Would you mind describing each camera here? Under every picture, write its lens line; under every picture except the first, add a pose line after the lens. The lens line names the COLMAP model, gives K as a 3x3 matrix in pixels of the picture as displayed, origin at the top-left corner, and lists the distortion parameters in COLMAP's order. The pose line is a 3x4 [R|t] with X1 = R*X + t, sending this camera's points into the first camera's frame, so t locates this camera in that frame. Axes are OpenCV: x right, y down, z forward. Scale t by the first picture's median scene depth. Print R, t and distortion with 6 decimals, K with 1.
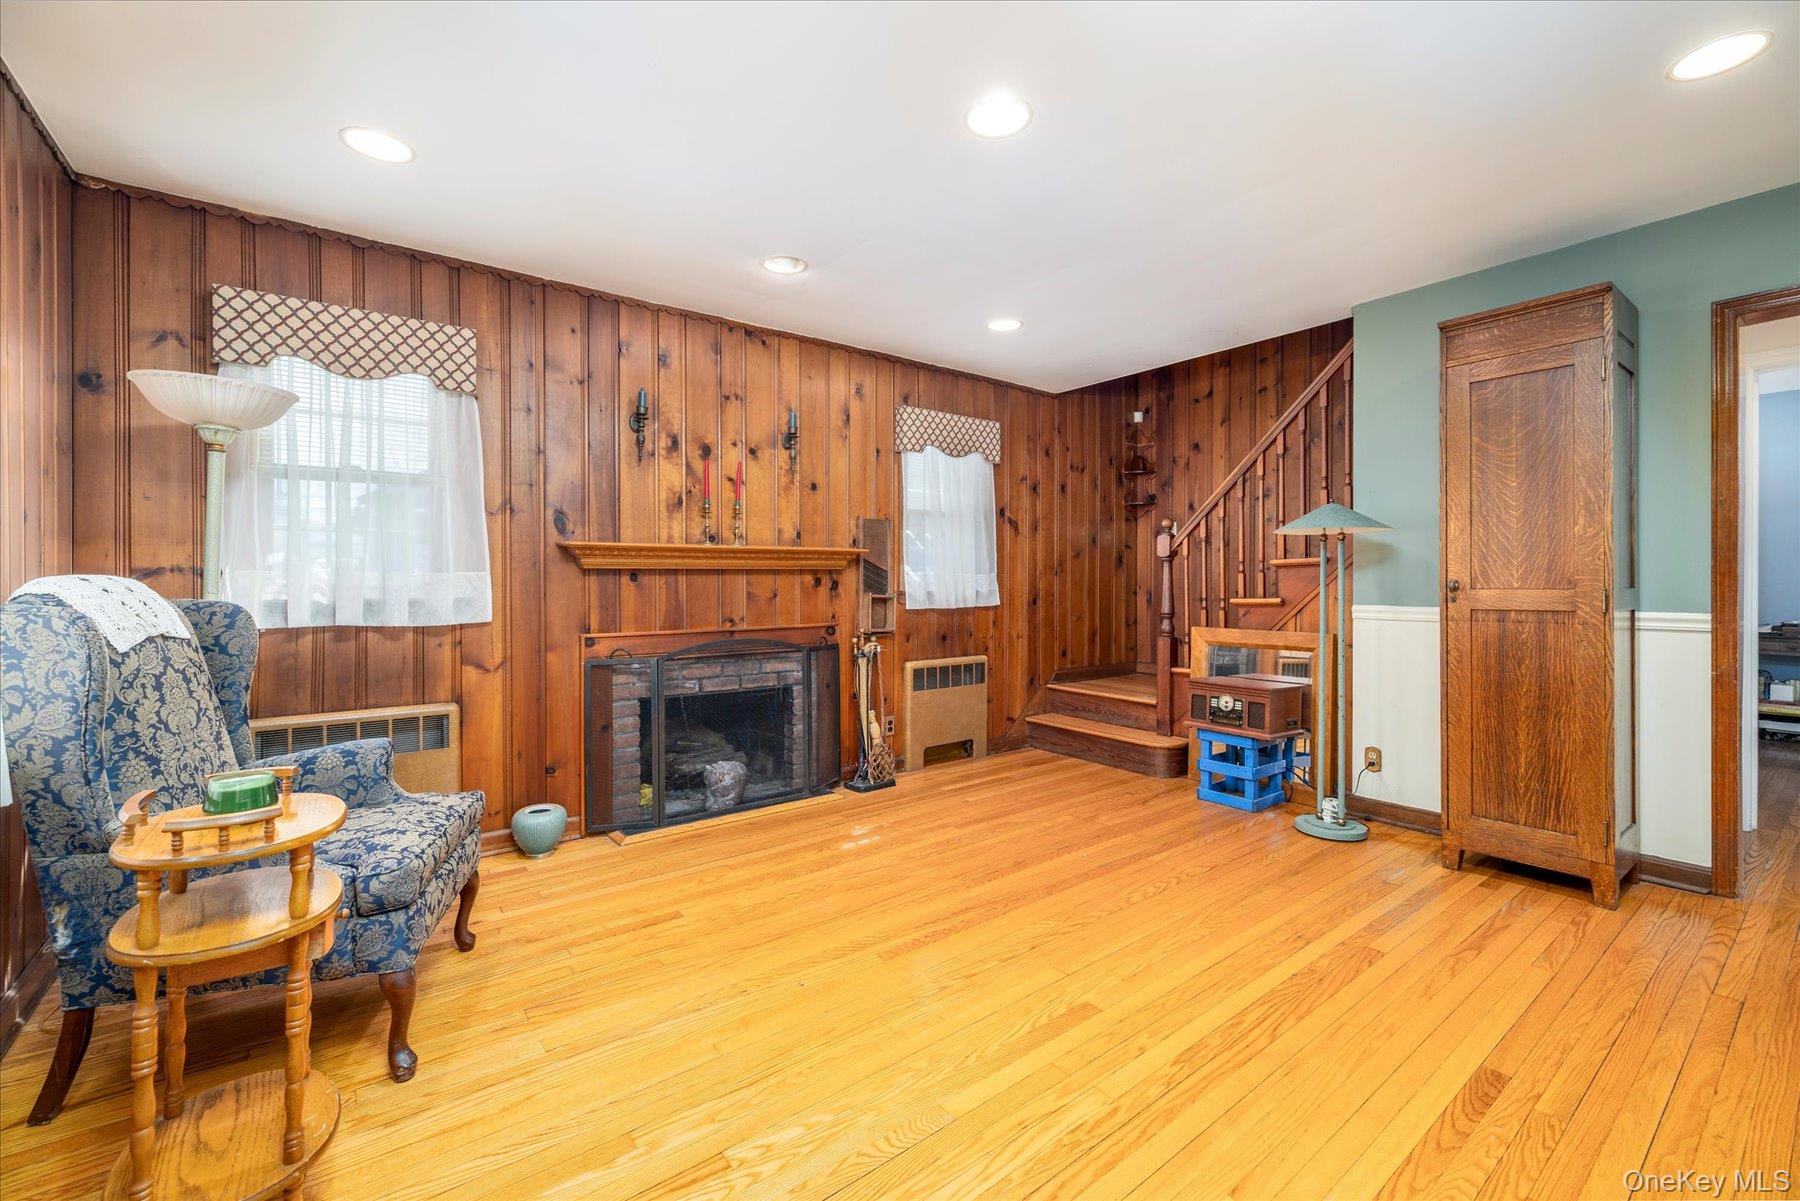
lens RADIAL K [[739.5, 0, 880.9], [0, 739.5, 588.2], [0, 0, 1]] dist [-0.011062, -0.000303]
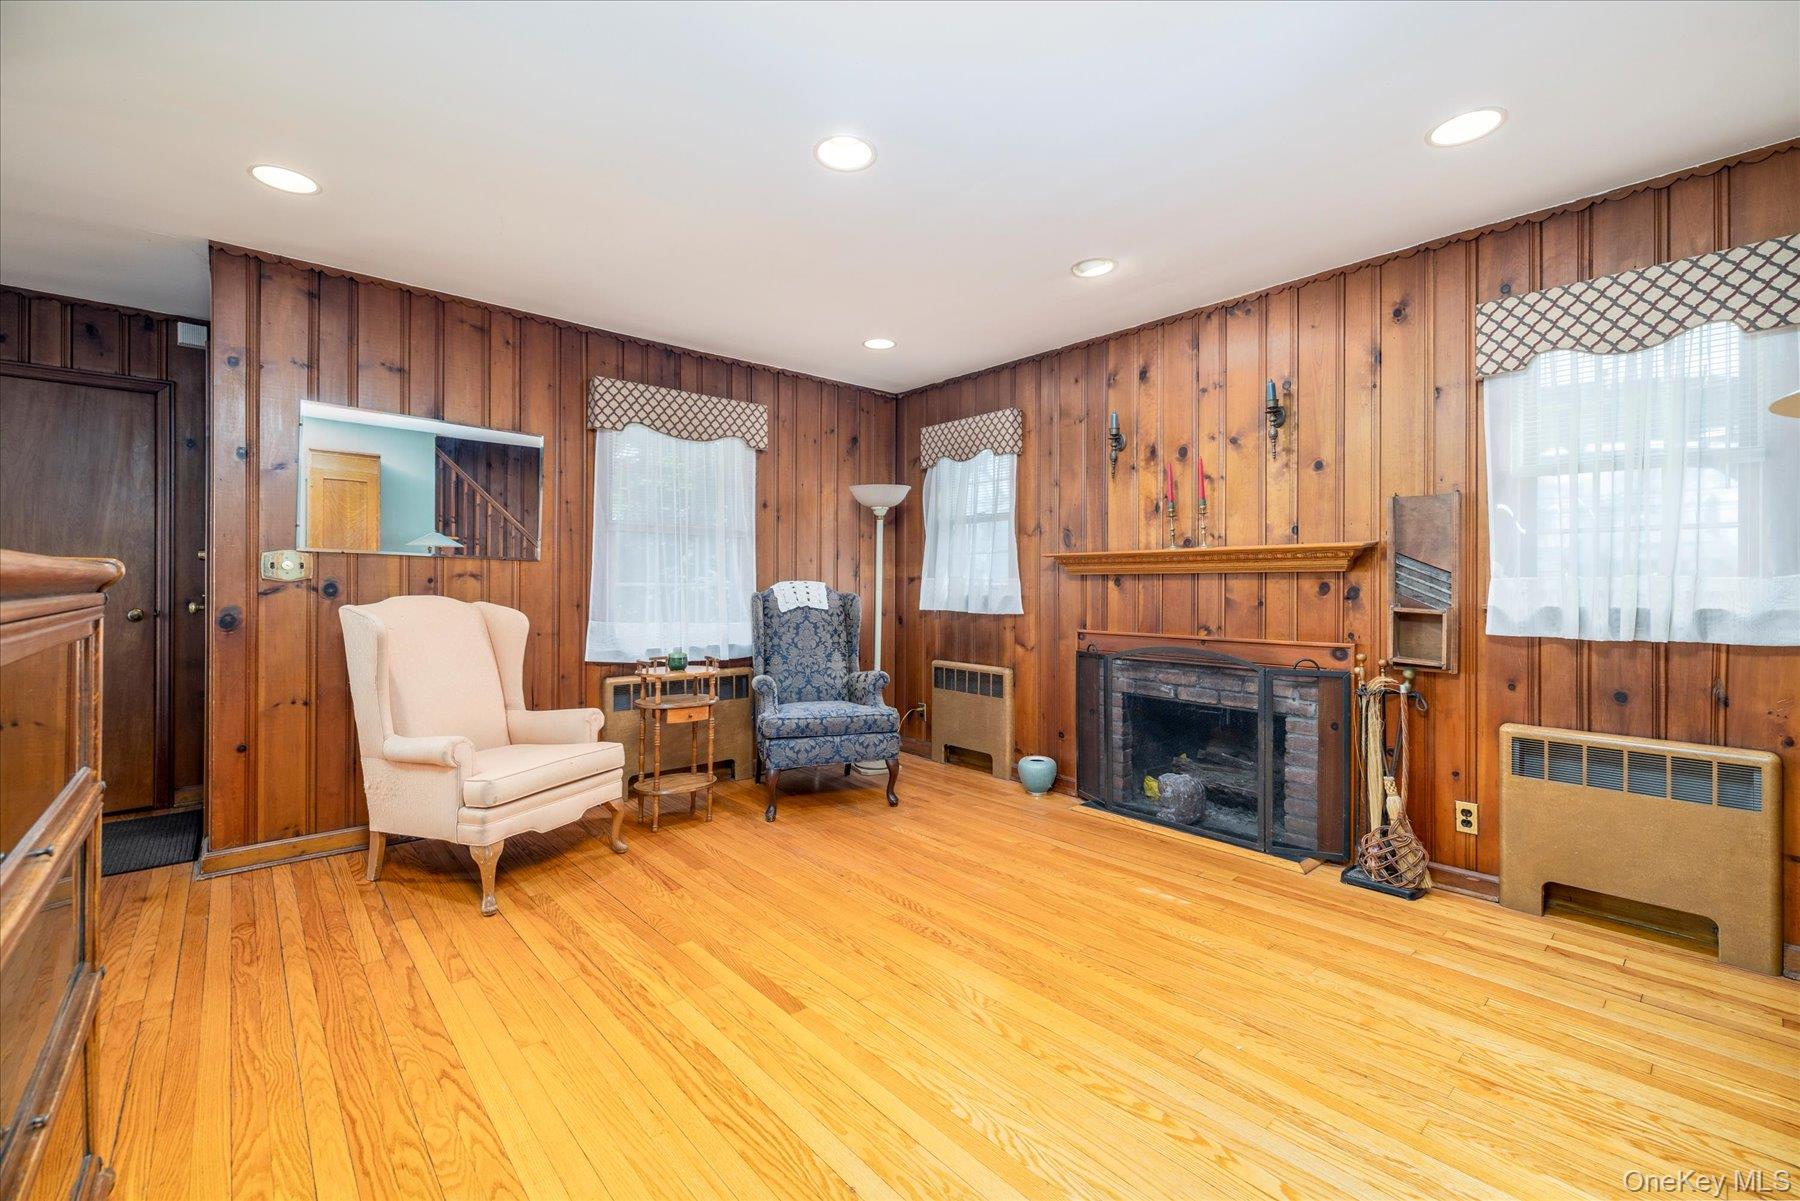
lens RADIAL K [[739.5, 0, 881.6], [0, 739.5, 585.9], [0, 0, 1]] dist [-0.011062, -0.000303]
pose [[0.076539, 0.005076, -0.997054, 0.700215], [-0.014395, 0.999888, 0.003985, -0.008151], [0.996963, 0.014048, 0.076604, 0.528853]]
